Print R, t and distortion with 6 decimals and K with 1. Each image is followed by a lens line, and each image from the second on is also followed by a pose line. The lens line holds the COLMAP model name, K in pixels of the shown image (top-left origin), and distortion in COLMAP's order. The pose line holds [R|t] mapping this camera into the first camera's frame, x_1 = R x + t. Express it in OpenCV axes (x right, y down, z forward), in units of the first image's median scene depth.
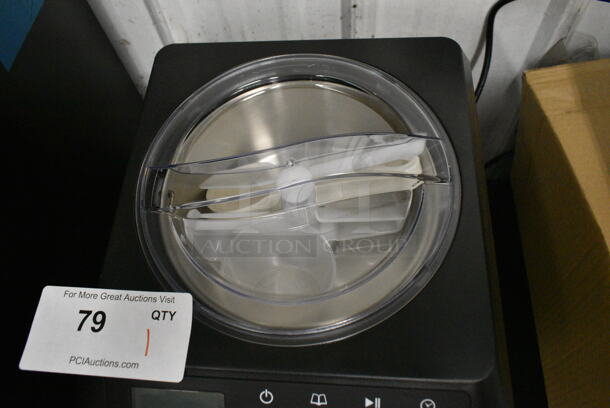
lens RADIAL K [[452.3, 0, 295.5], [0, 452.3, 229.0], [0, 0, 1]] dist [-0.016032, 0.018964]
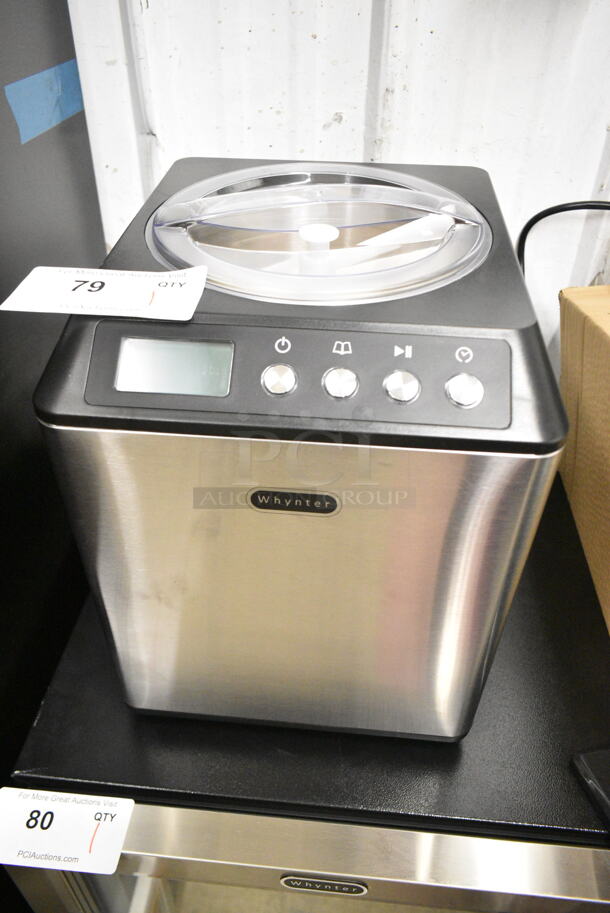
lens RADIAL K [[676.9, 0, 295.9], [0, 676.9, 455.9], [0, 0, 1]] dist [-0.016032, 0.018964]
pose [[0.995279, 0.091363, 0.032738, -0.058854], [-0.070541, 0.912687, -0.402526, 1.030595], [-0.066655, 0.398316, 0.914823, -0.113716]]
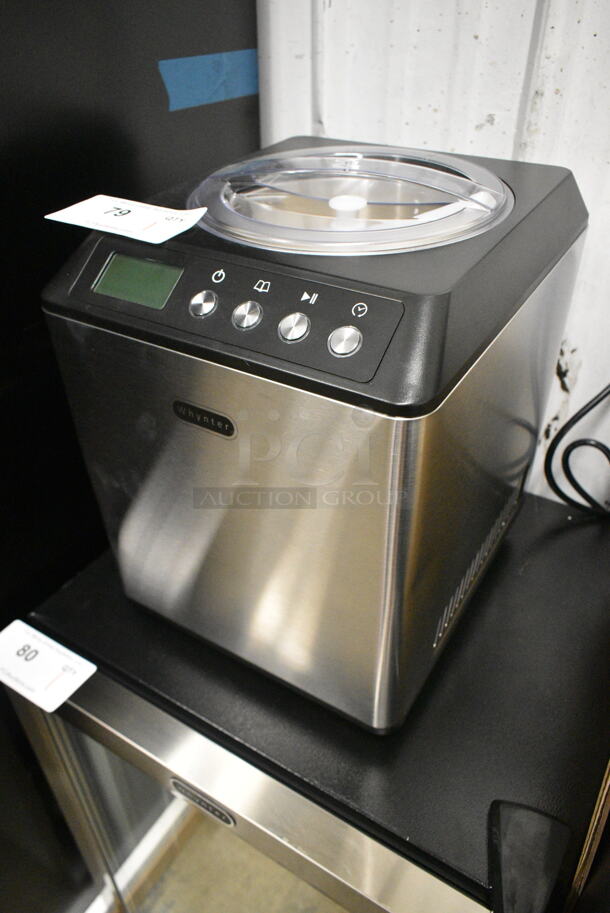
lens RADIAL K [[676.9, 0, 301.1], [0, 676.9, 453.9], [0, 0, 1]] dist [-0.016032, 0.018964]
pose [[0.879580, 0.341153, -0.331593, 0.674606], [-0.447913, 0.828748, -0.335487, 1.043131], [0.160354, 0.443612, 0.881757, -0.097095]]
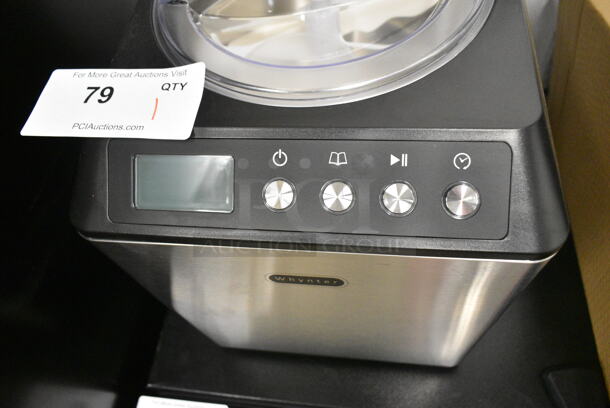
lens RADIAL K [[452.3, 0, 301.8], [0, 452.3, 194.9], [0, 0, 1]] dist [-0.016032, 0.018964]
pose [[0.998218, 0.020686, -0.055967, 0.029181], [-0.025468, 0.995958, -0.086134, 0.489808], [0.053959, 0.087406, 0.994710, 0.104184]]
